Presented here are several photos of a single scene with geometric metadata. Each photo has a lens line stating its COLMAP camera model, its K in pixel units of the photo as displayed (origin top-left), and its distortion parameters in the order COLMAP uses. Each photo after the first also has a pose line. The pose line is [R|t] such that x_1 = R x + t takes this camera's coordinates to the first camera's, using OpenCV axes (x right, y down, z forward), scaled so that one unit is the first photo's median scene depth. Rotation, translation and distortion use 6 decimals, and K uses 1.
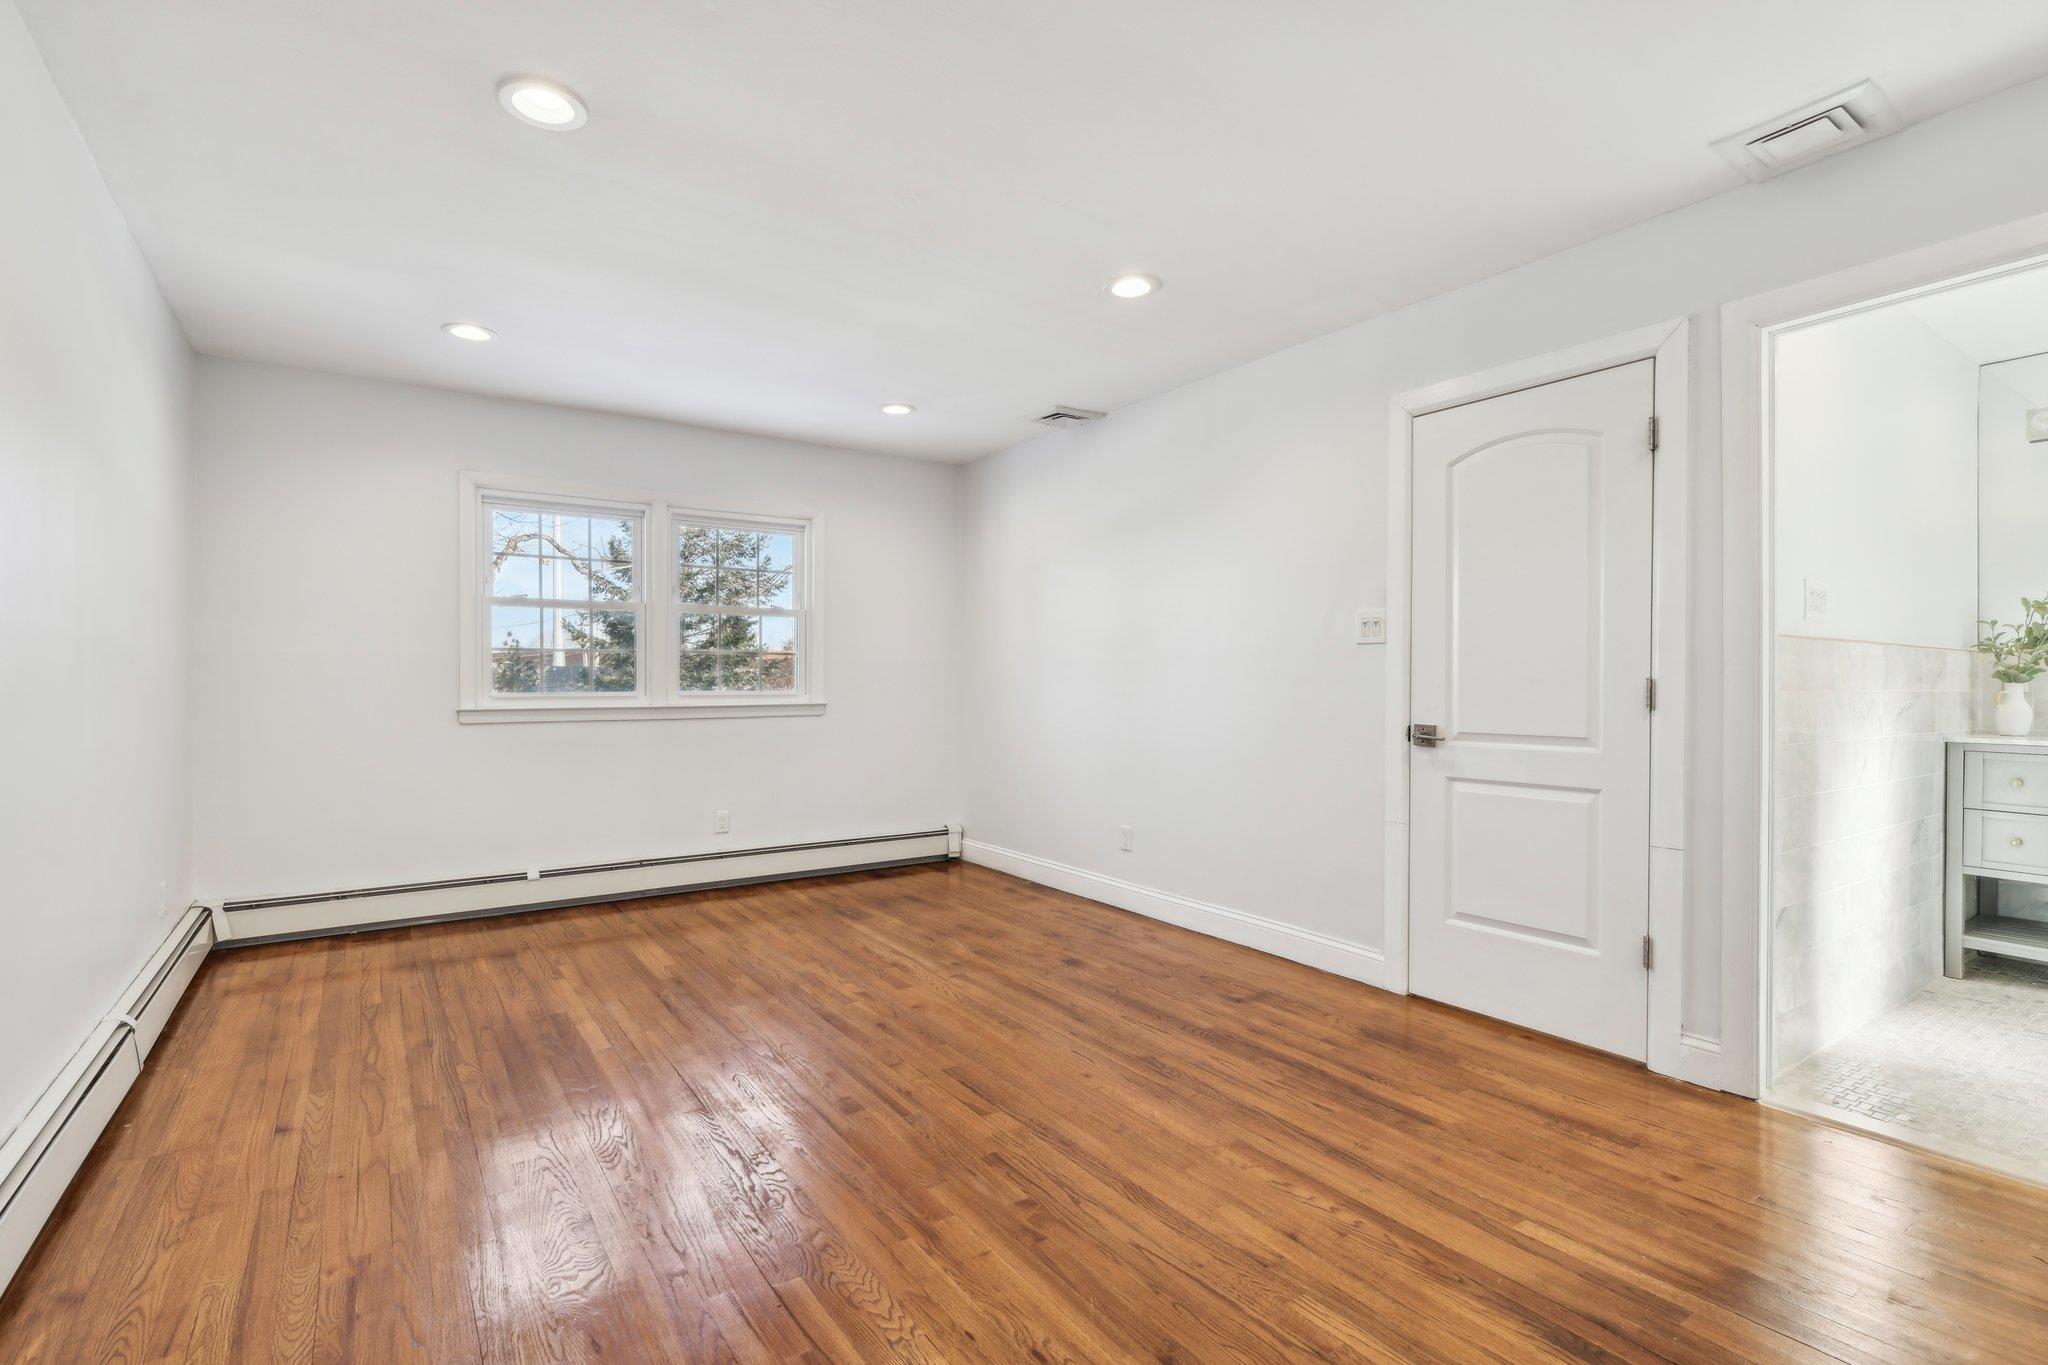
lens RADIAL K [[940.9, 0, 1024.0], [0, 940.9, 682.5], [0, 0, 1]] dist [0.000120, 0.000015]
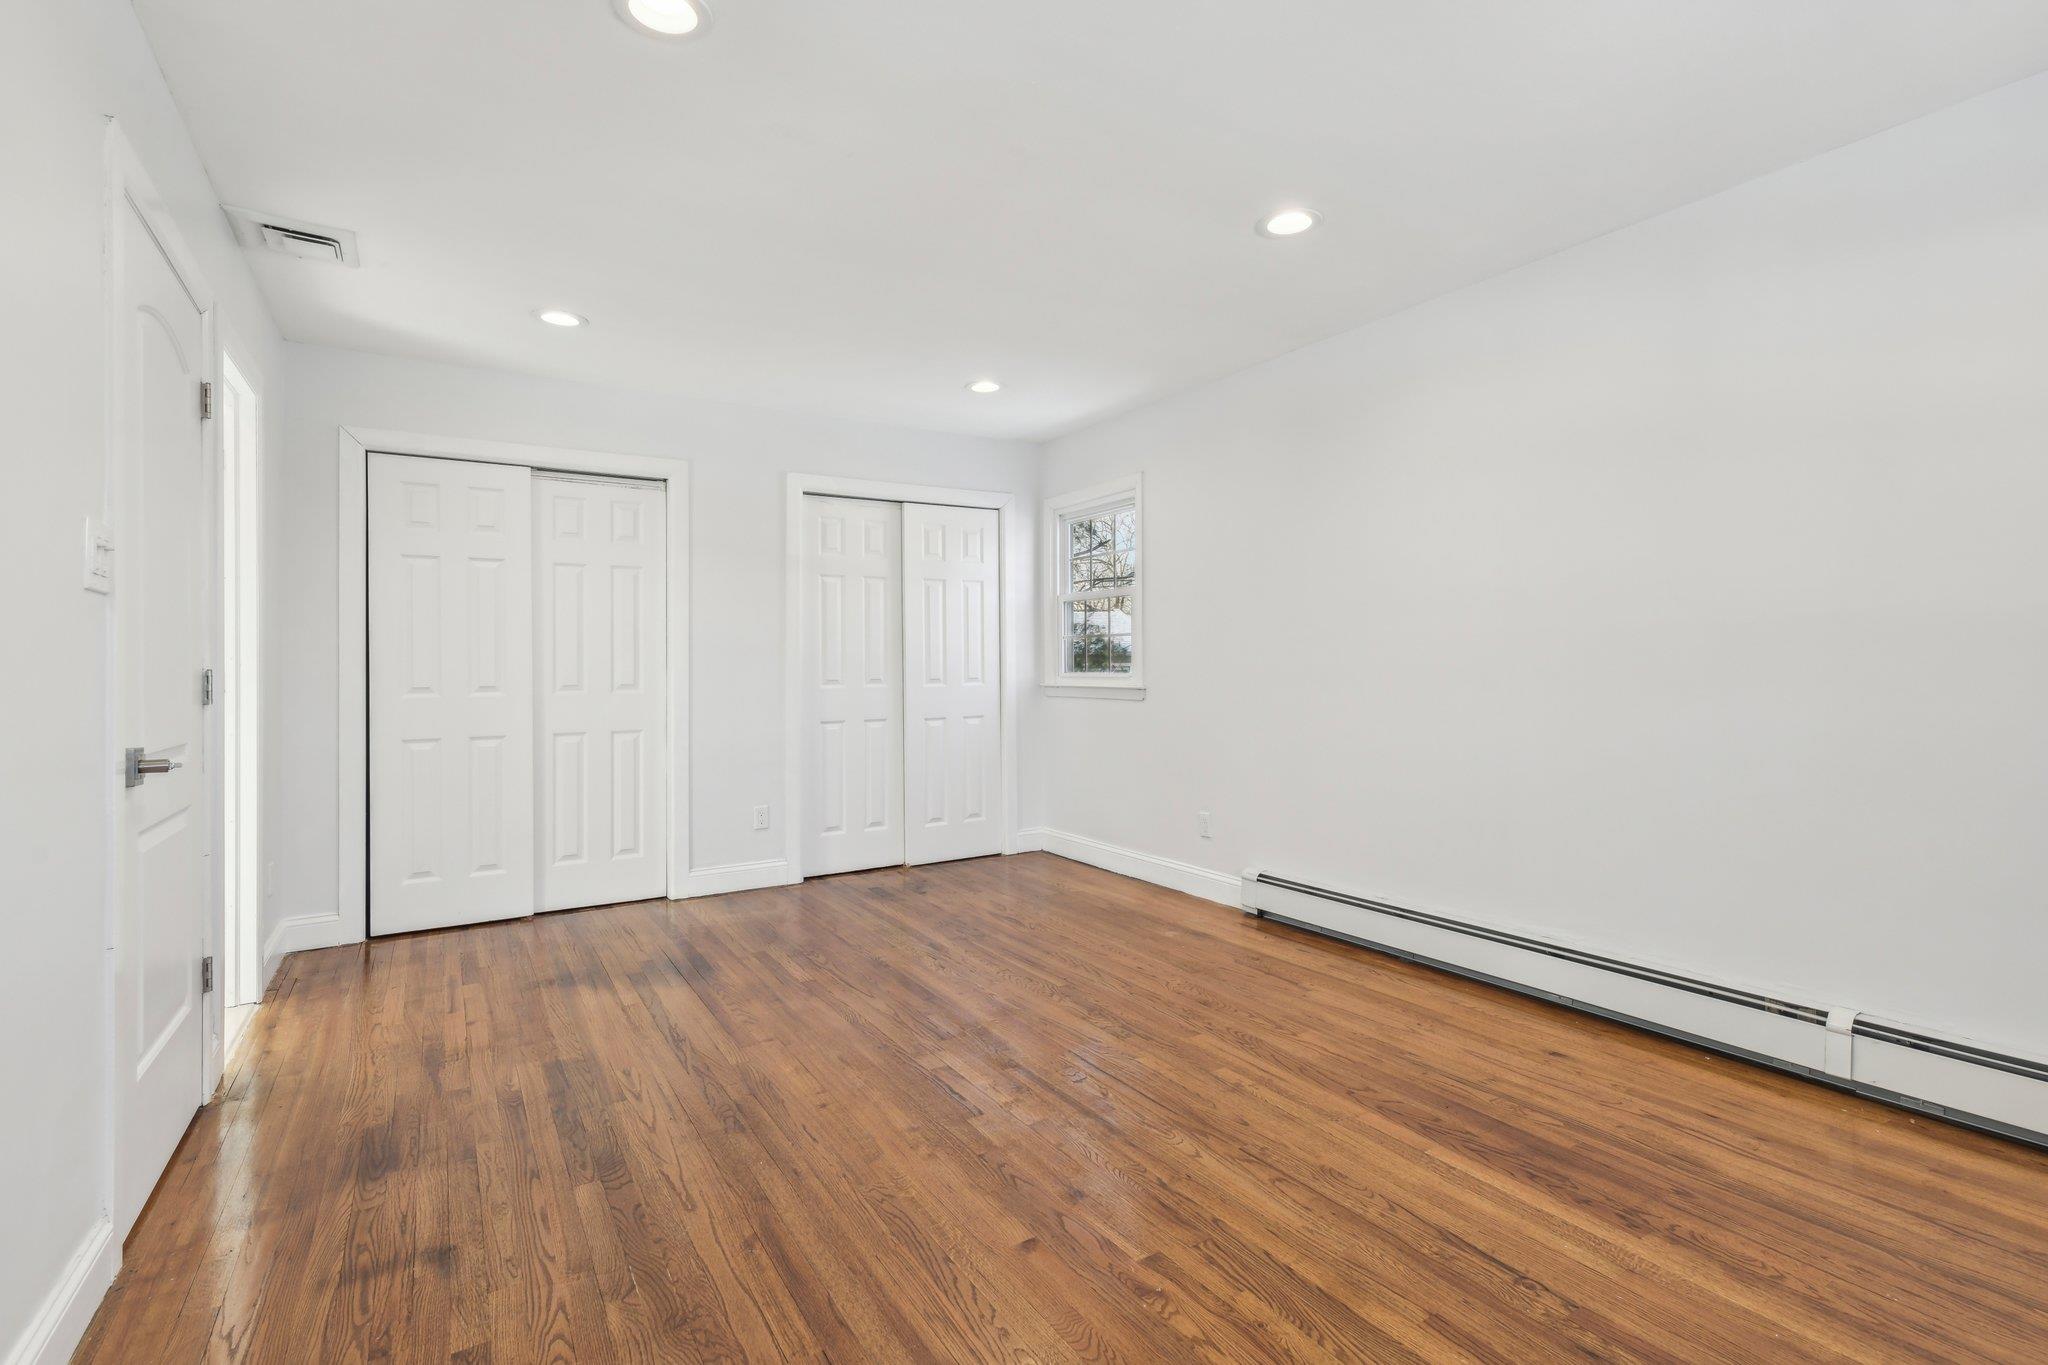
lens RADIAL K [[921.8, 0, 1011.9], [0, 921.8, 663.7], [0, 0, 1]] dist [-0.001192, -0.000319]
pose [[-0.998269, 0.011294, 0.057726, -0.177677], [0.010837, 0.999908, -0.008217, 0.002796], [-0.057814, -0.007577, -0.998299, 1.964428]]
